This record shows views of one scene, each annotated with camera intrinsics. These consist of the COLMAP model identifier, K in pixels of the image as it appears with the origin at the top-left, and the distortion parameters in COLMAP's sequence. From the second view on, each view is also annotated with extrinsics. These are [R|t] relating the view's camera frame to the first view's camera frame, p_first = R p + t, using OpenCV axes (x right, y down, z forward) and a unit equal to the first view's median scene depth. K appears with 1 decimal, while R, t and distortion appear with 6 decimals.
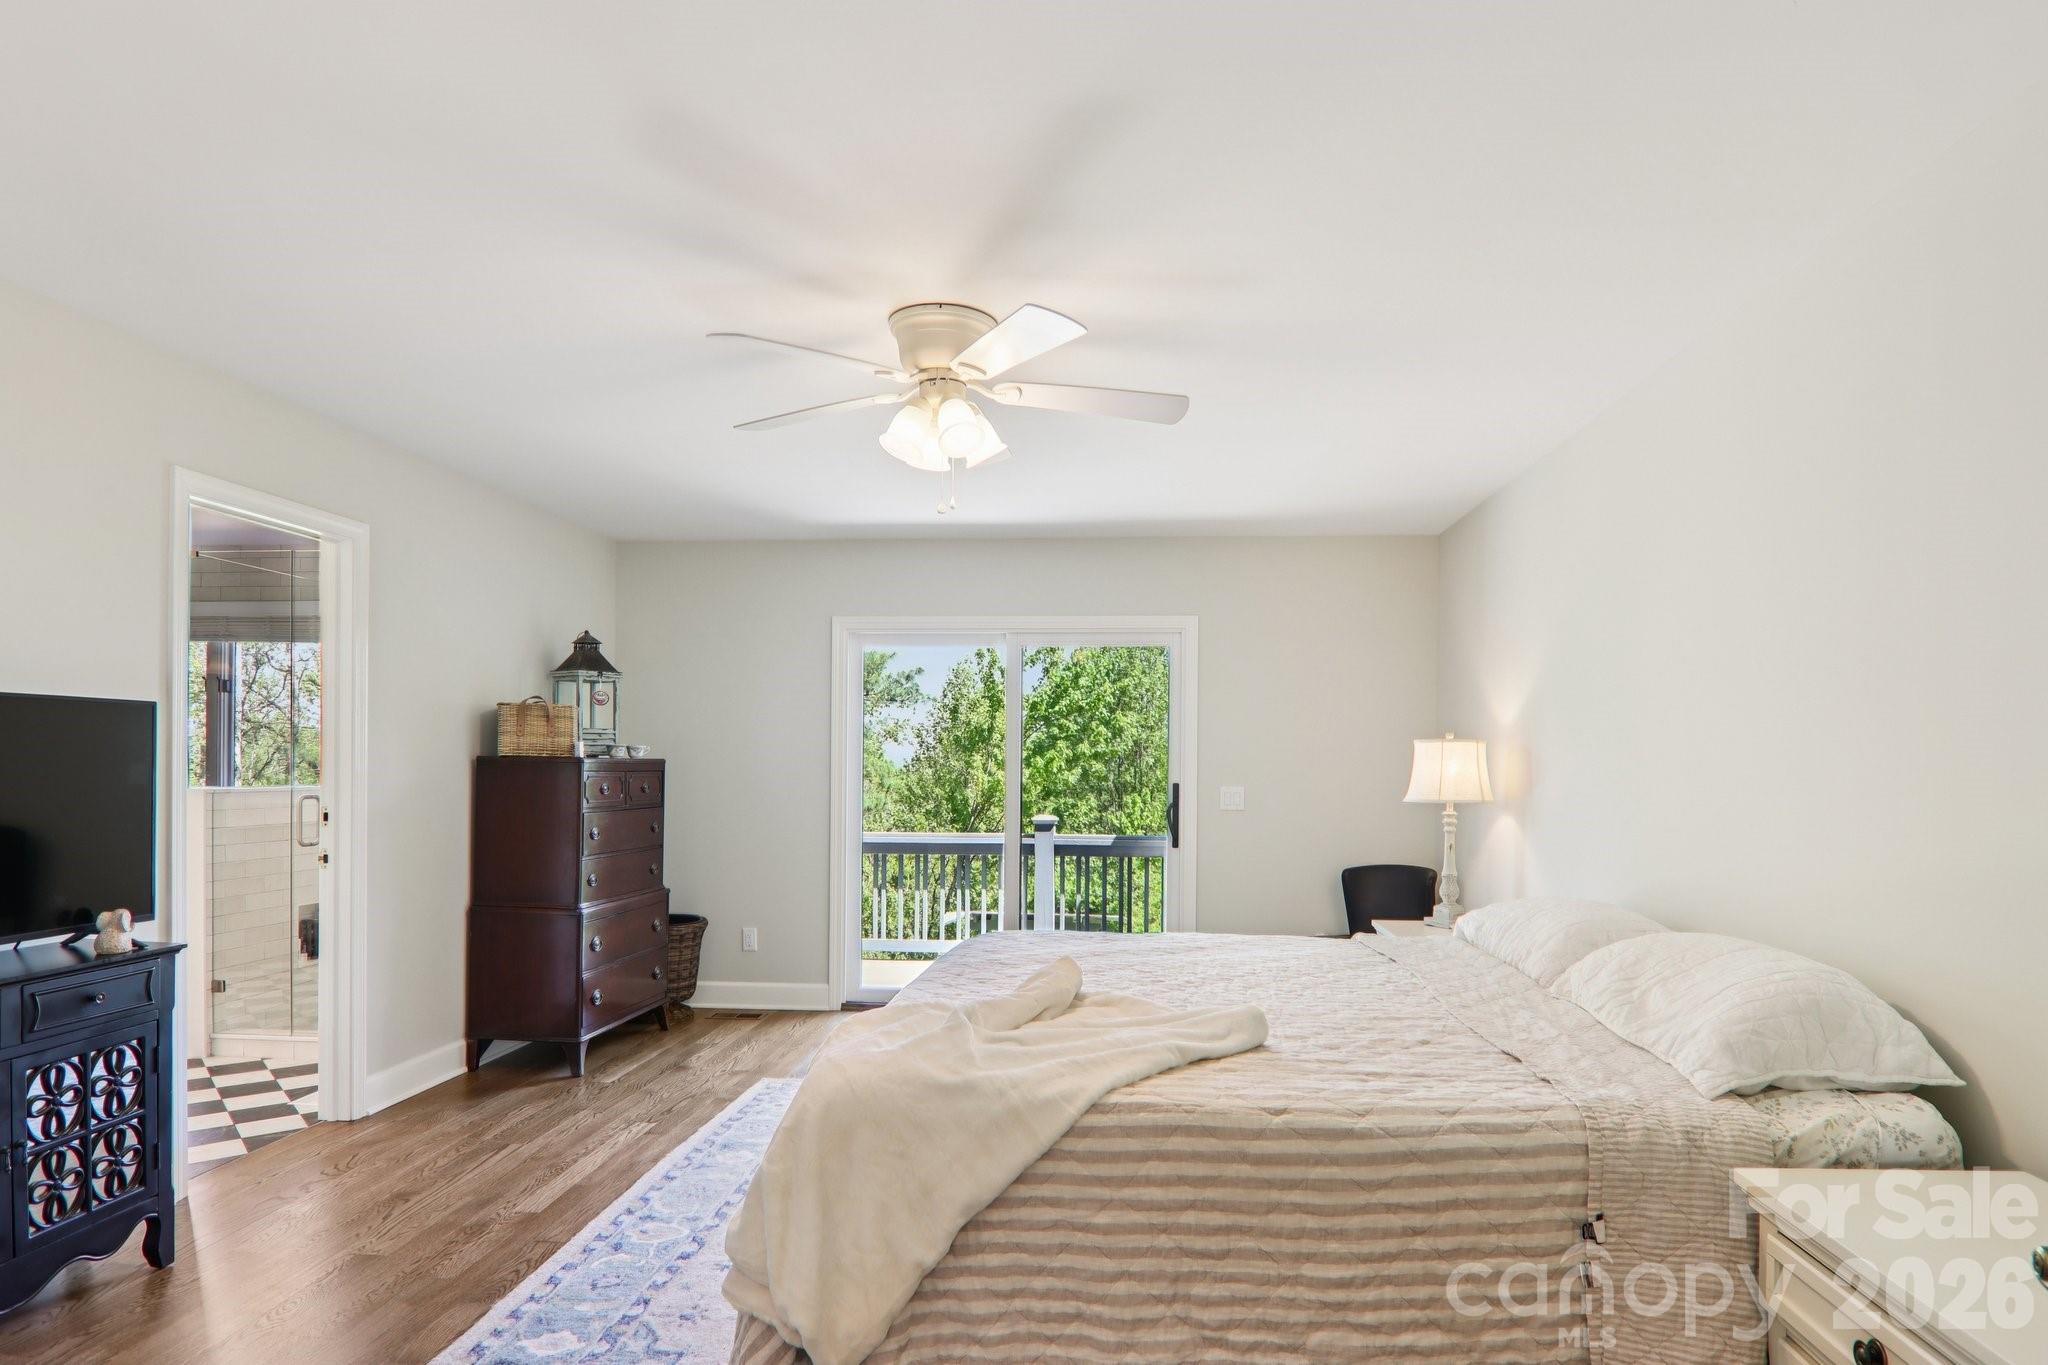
lens RADIAL K [[1167.3, 0, 1060.9], [0, 1167.3, 772.0], [0, 0, 1]] dist [0.004133, -0.021110]
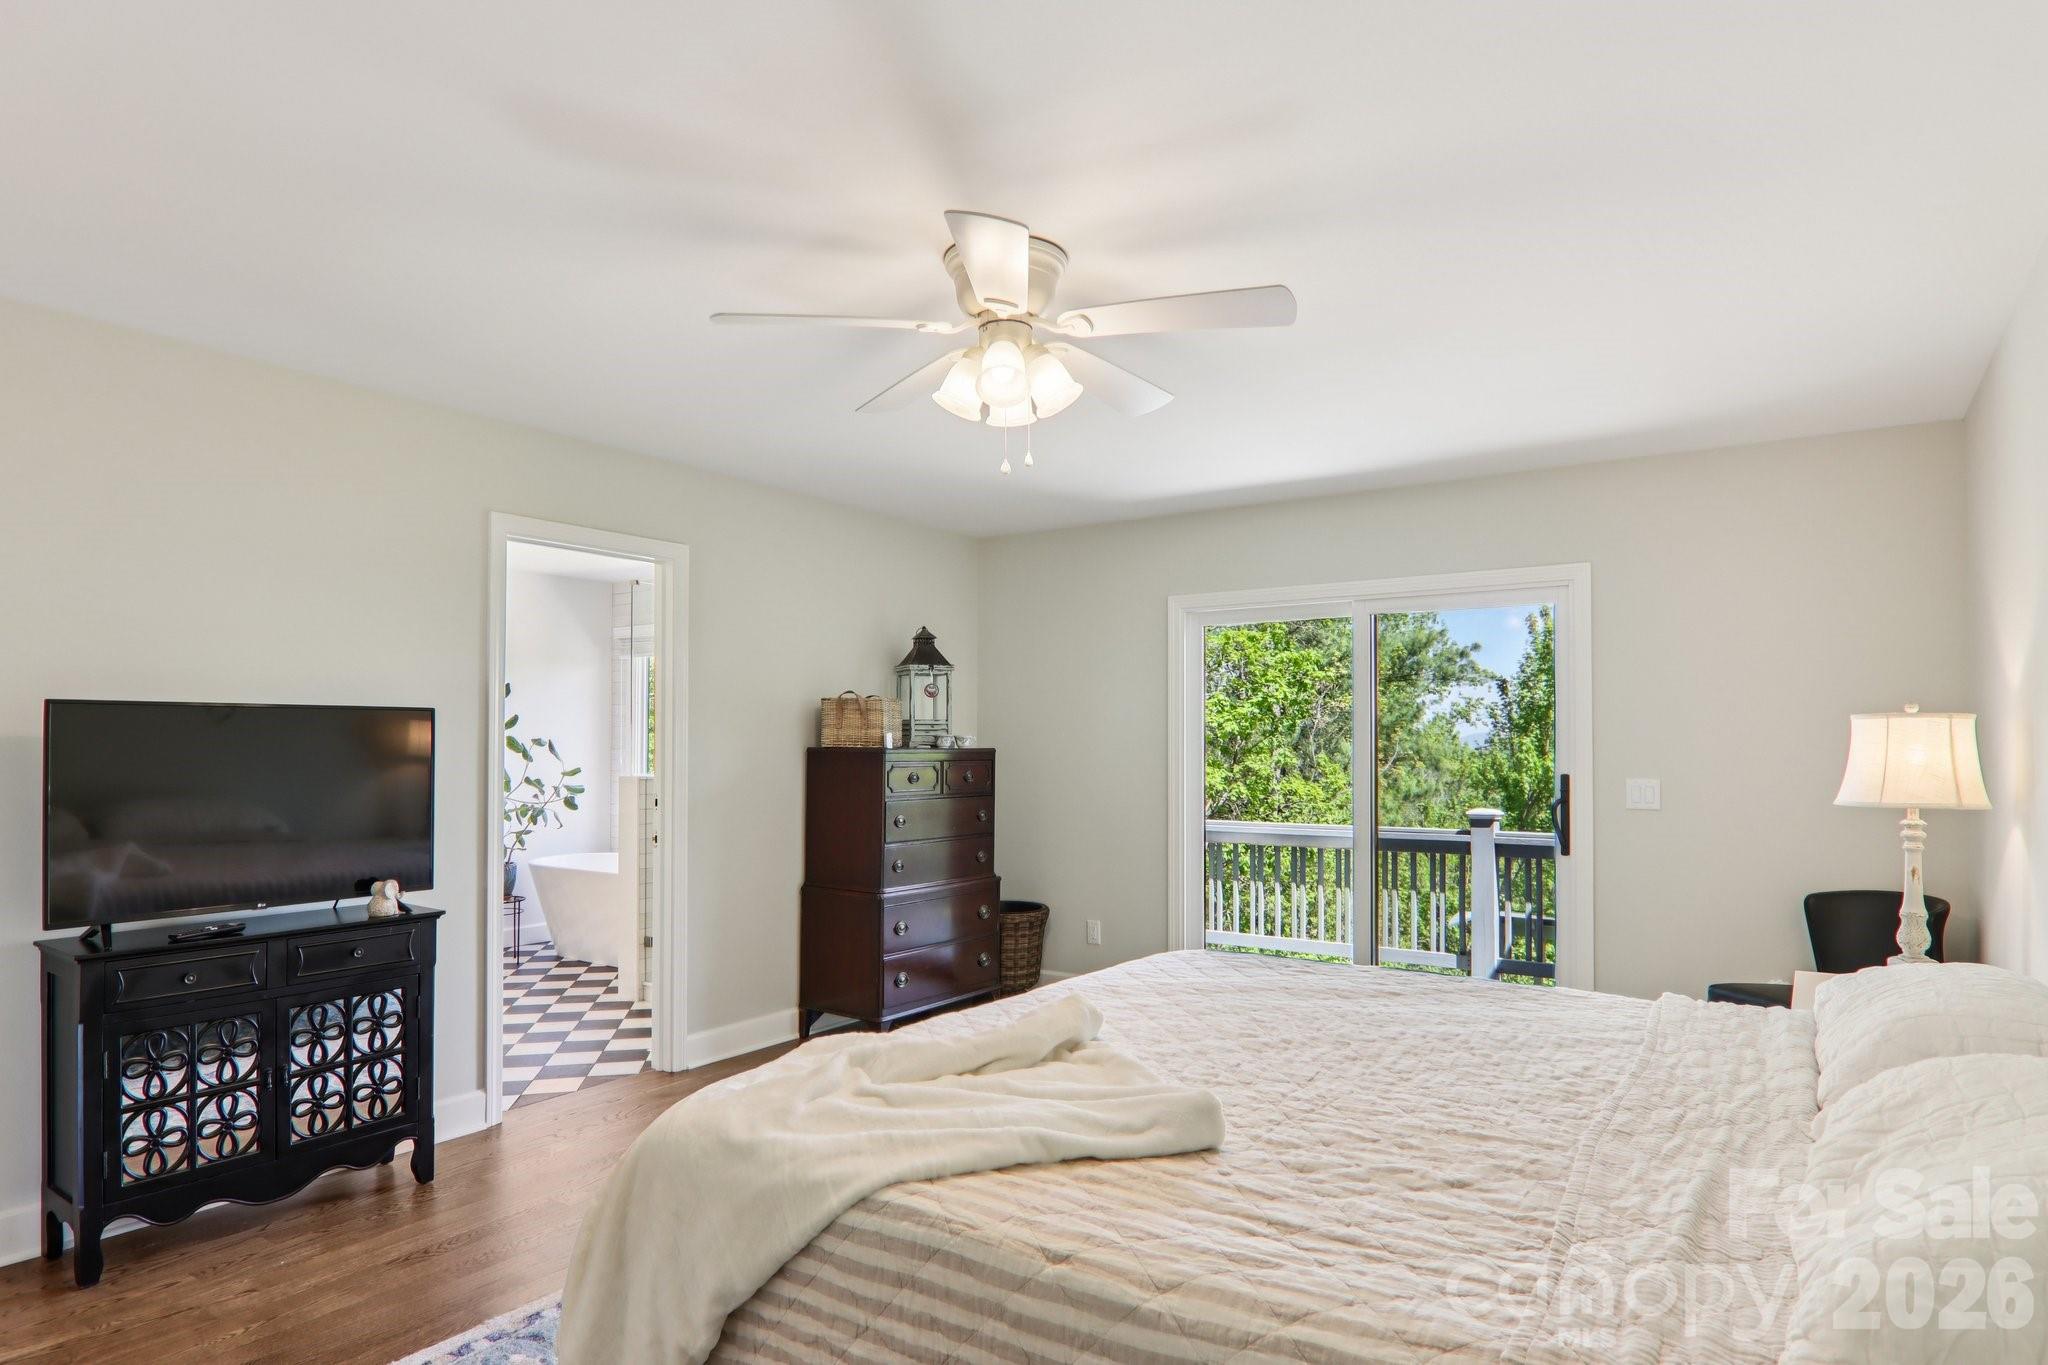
lens RADIAL K [[1167.3, 0, 1038.3], [0, 1167.3, 730.6], [0, 0, 1]] dist [0.004133, -0.021110]
pose [[0.867429, -0.013977, -0.497365, 0.268373], [0.003751, 0.999761, -0.021553, -0.006280], [0.497547, 0.016830, 0.867274, 0.190306]]
